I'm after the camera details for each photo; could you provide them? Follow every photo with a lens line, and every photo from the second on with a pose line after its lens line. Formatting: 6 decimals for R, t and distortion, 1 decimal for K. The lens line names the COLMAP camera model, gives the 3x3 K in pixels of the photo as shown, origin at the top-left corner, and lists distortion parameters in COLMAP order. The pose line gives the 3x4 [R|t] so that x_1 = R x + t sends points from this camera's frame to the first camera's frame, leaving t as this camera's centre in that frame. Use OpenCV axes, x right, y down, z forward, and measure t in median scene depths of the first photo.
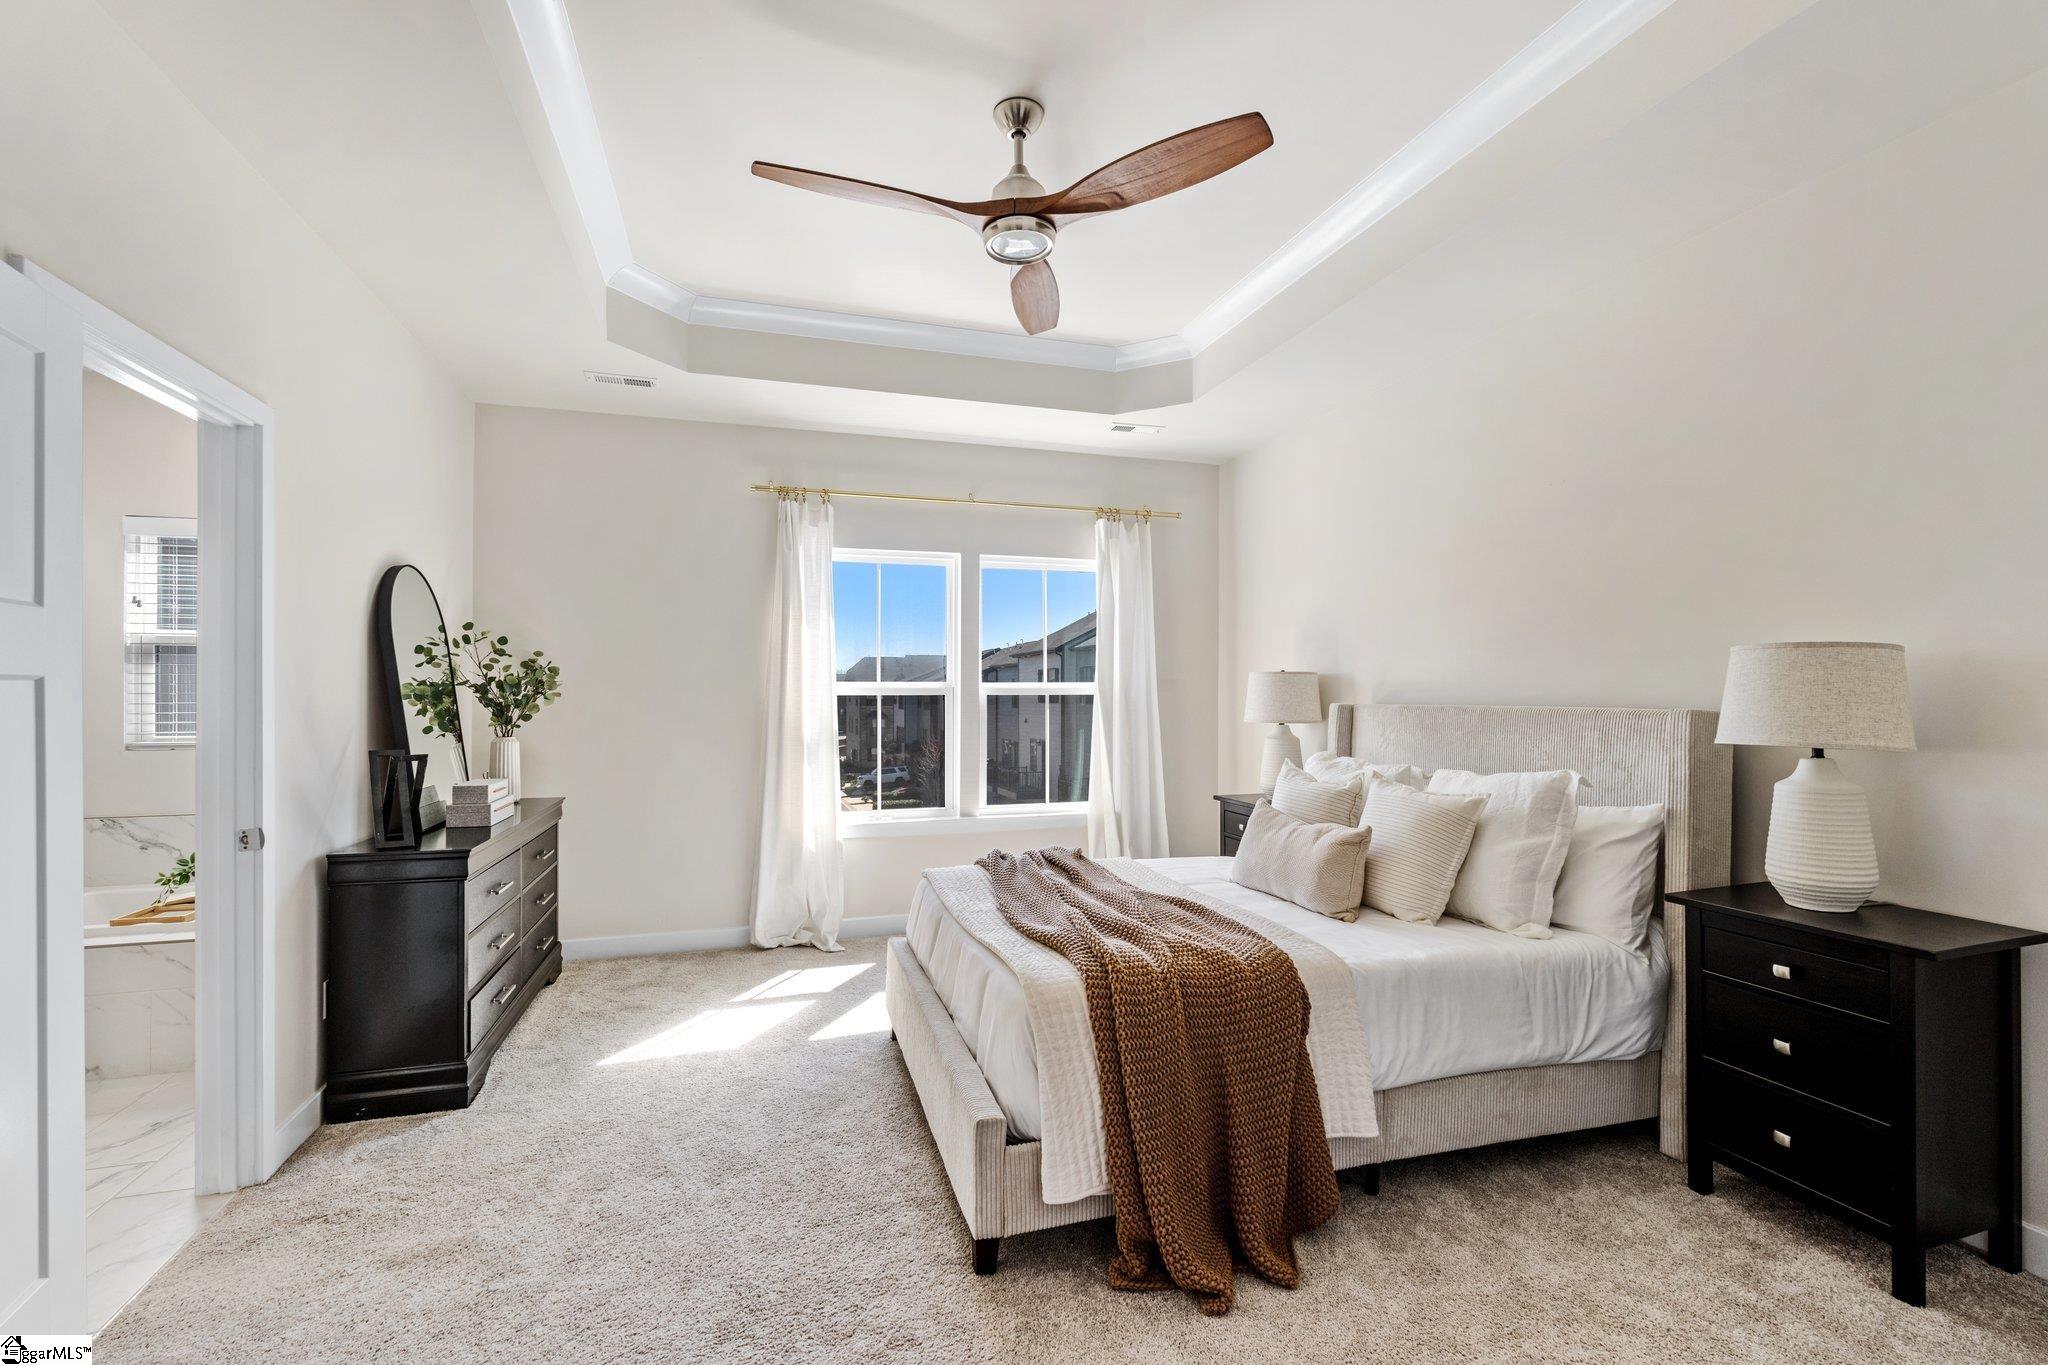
lens RADIAL K [[895.0, 0, 1024.8], [0, 895.0, 690.8], [0, 0, 1]] dist [-0.008573, 0.000608]
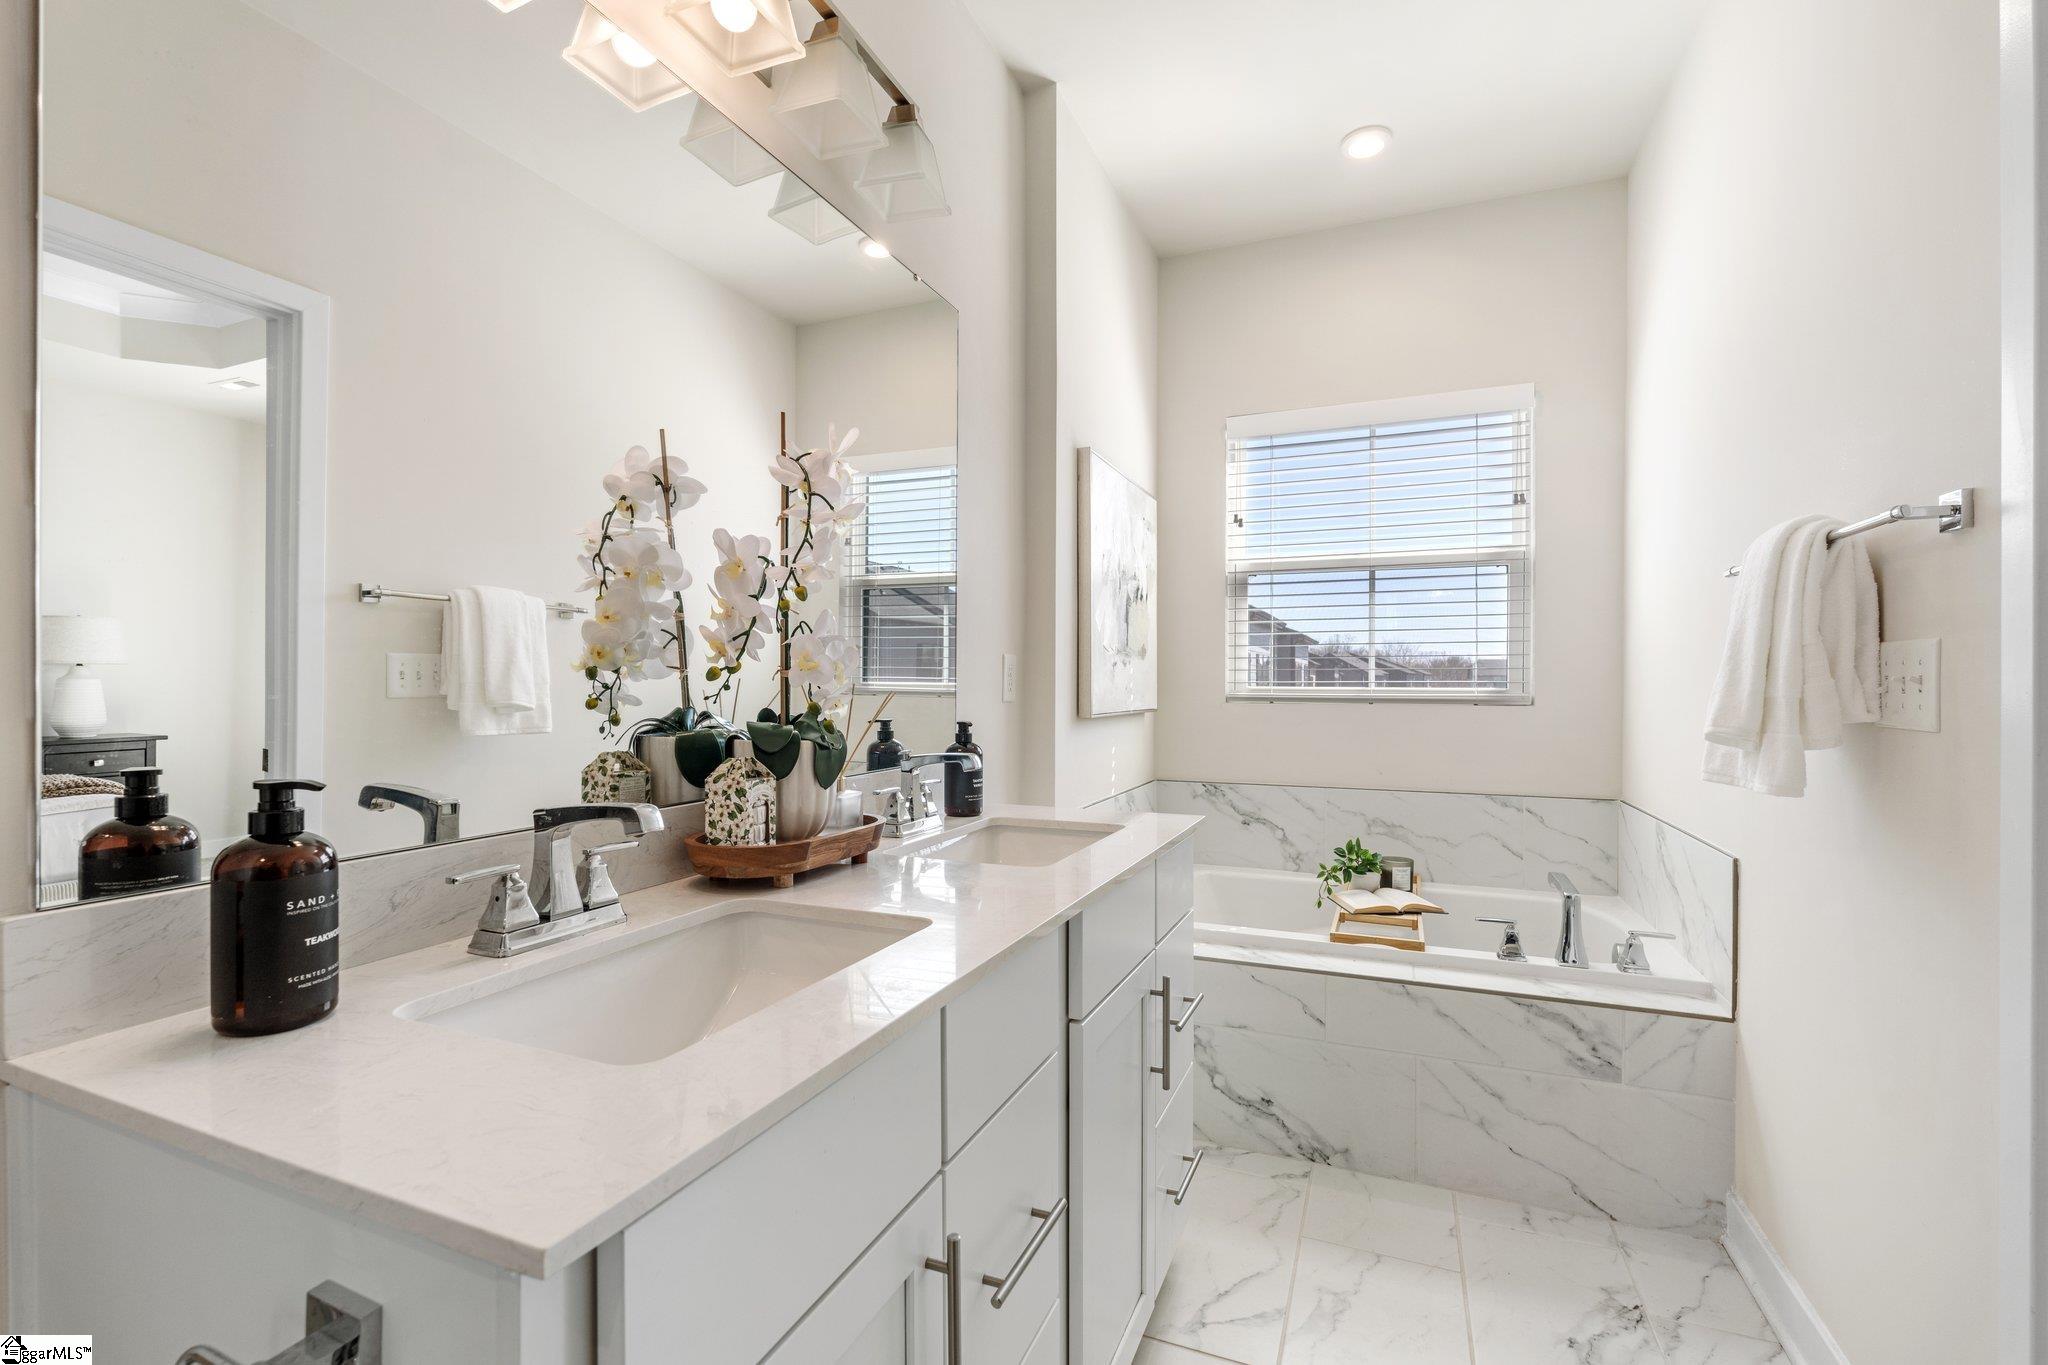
lens RADIAL K [[895.0, 0, 1028.5], [0, 895.0, 683.2], [0, 0, 1]] dist [-0.008573, 0.000608]
pose [[0.767894, -0.000378, -0.640576, -0.621564], [0.005063, 0.999972, 0.005479, 0.043783], [0.640556, -0.007451, 0.767875, 0.243304]]
